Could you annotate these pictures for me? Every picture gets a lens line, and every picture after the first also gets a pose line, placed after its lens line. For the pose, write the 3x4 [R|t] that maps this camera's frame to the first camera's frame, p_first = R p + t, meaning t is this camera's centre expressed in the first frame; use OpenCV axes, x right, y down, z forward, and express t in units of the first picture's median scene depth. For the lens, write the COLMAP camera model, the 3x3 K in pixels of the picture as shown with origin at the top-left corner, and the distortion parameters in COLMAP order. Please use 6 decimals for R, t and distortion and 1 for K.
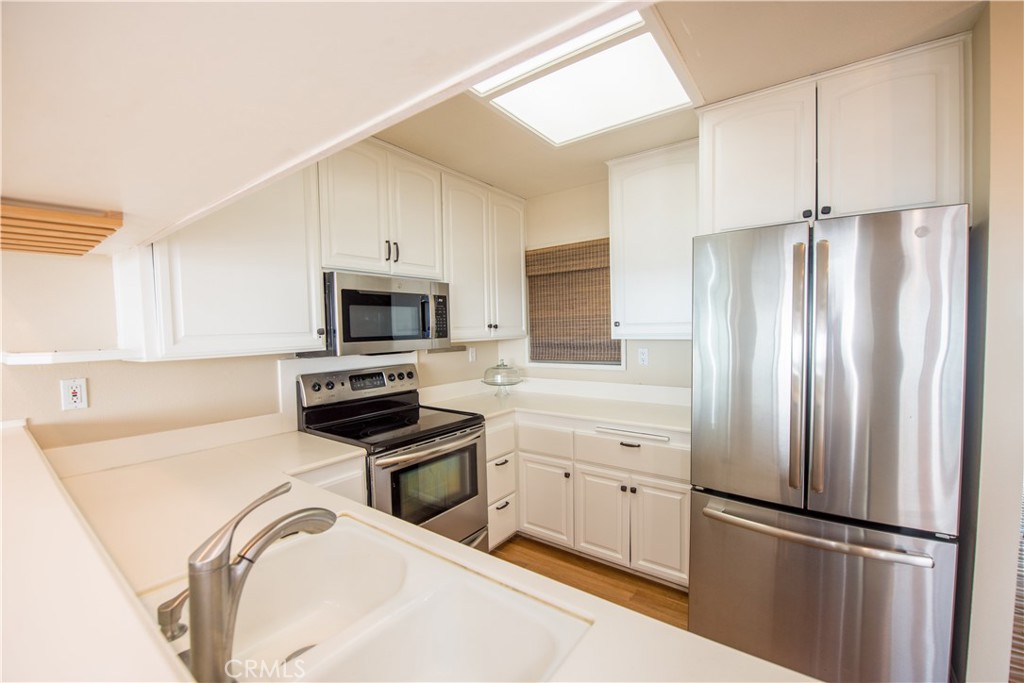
lens RADIAL K [[421.3, 0, 513.1], [0, 421.3, 344.8], [0, 0, 1]] dist [-0.017611, -0.000420]
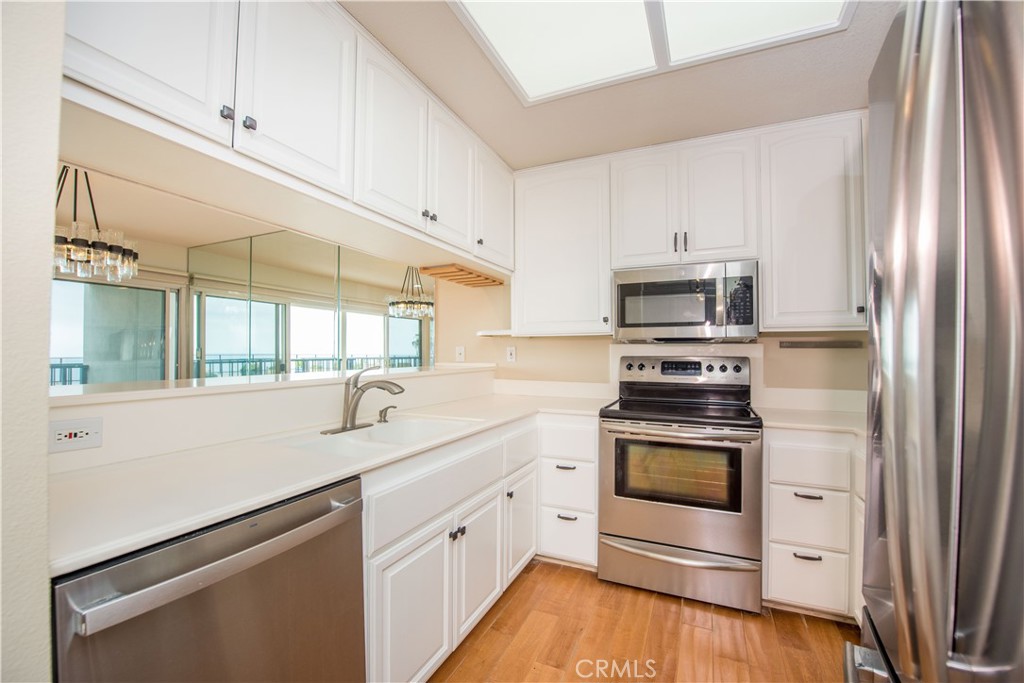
lens RADIAL K [[409.9, 0, 513.2], [0, 409.9, 344.7], [0, 0, 1]] dist [-0.016954, -0.000793]
pose [[0.208494, 0.005376, -0.978009, 0.563249], [-0.048145, 0.998829, -0.004773, 0.051655], [0.976838, 0.048082, 0.208509, 0.366523]]
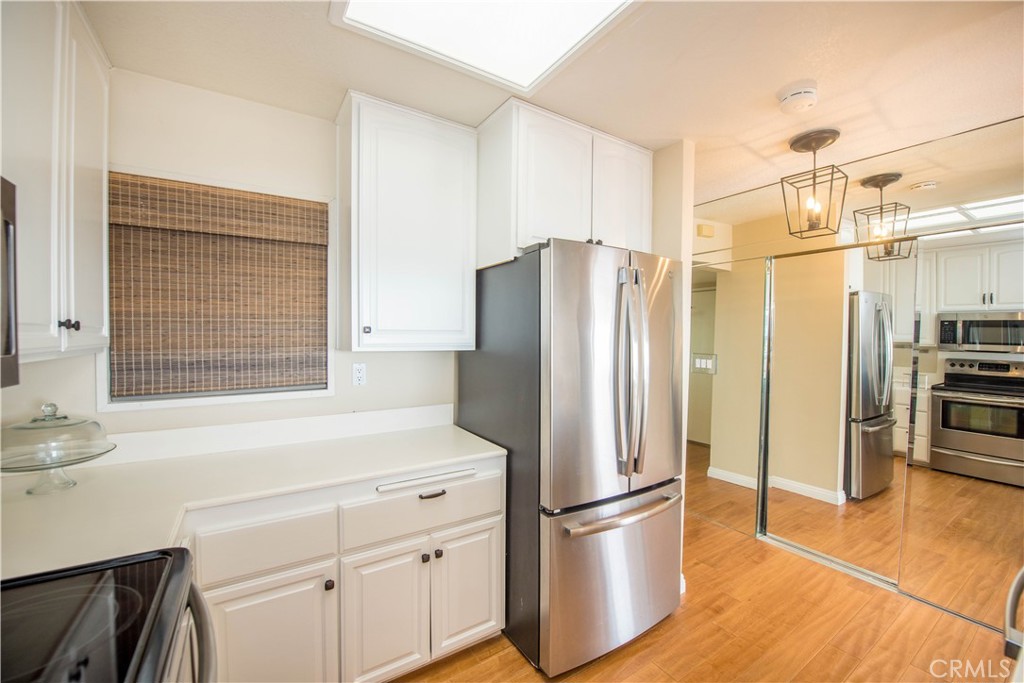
lens RADIAL K [[409.9, 0, 513.2], [0, 409.9, 344.7], [0, 0, 1]] dist [-0.016954, -0.000793]
pose [[0.352599, -0.000028, 0.935774, -0.312342], [0.024148, 0.999667, -0.009069, -0.013301], [-0.935463, 0.025795, 0.352482, 0.556490]]
